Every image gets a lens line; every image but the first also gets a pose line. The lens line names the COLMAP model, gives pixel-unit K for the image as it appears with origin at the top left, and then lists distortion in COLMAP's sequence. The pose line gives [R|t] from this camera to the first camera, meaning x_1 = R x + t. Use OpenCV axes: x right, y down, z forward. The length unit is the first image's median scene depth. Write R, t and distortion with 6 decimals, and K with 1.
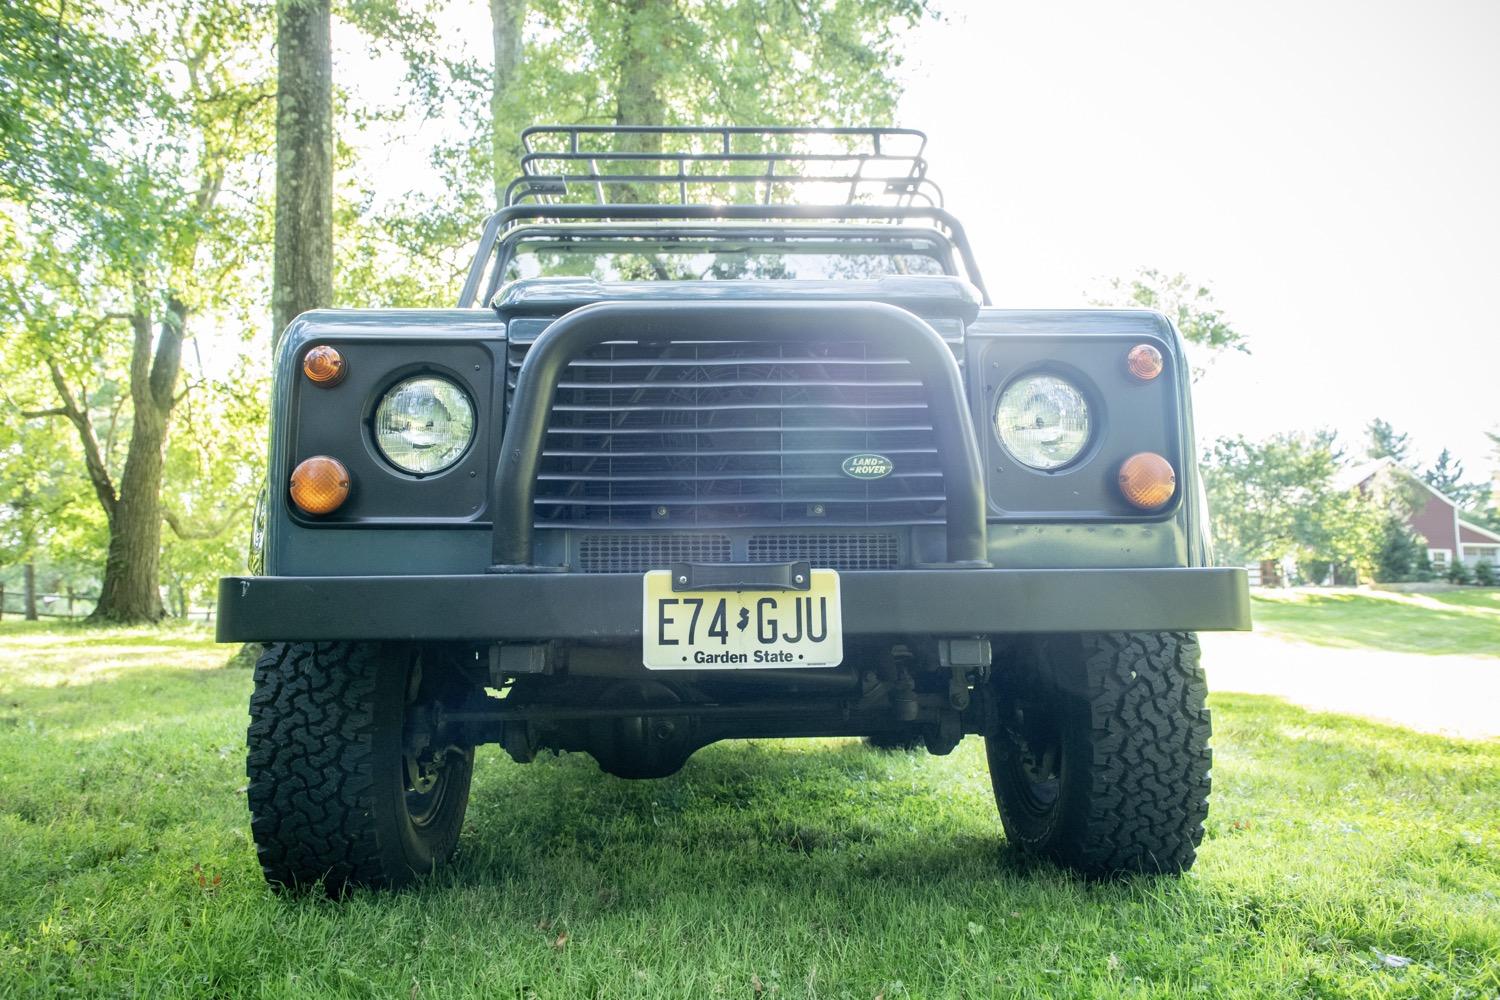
lens RADIAL K [[1028.8, 0, 751.0], [0, 1028.8, 498.2], [0, 0, 1]] dist [-0.007010, -0.001364]
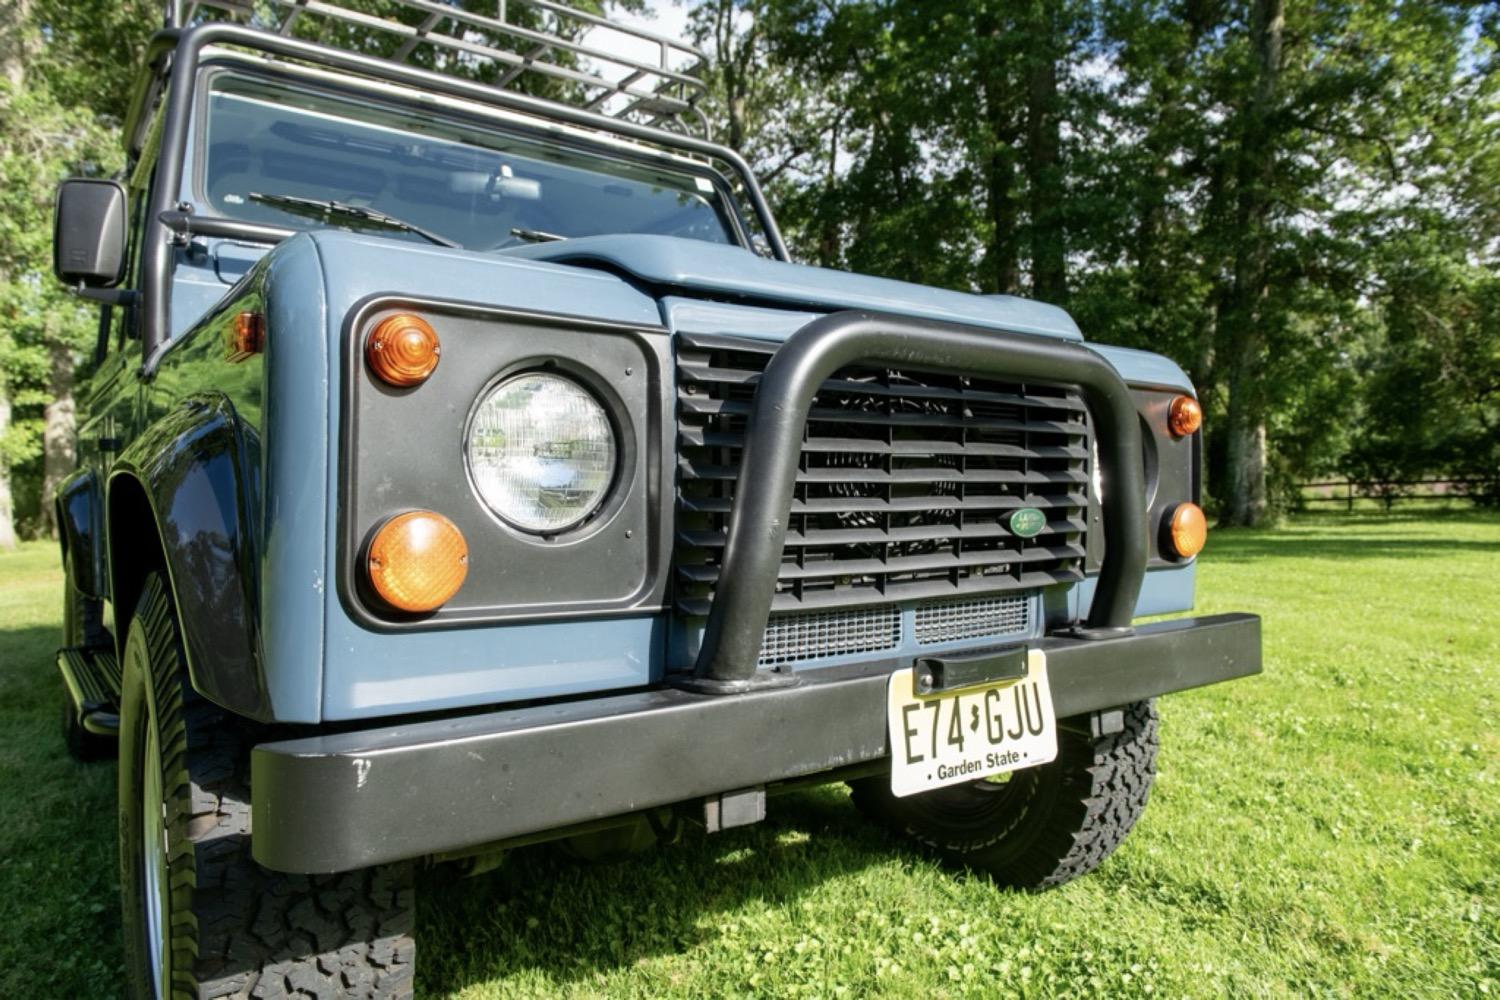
lens RADIAL K [[986.2, 0, 725.0], [0, 986.2, 507.8], [0, 0, 1]] dist [-0.026037, 0.008750]
pose [[0.822653, 0.004461, 0.568527, -0.625998], [-0.073115, 0.992496, 0.098010, -0.114856], [-0.563823, -0.122196, 0.816806, 0.482353]]
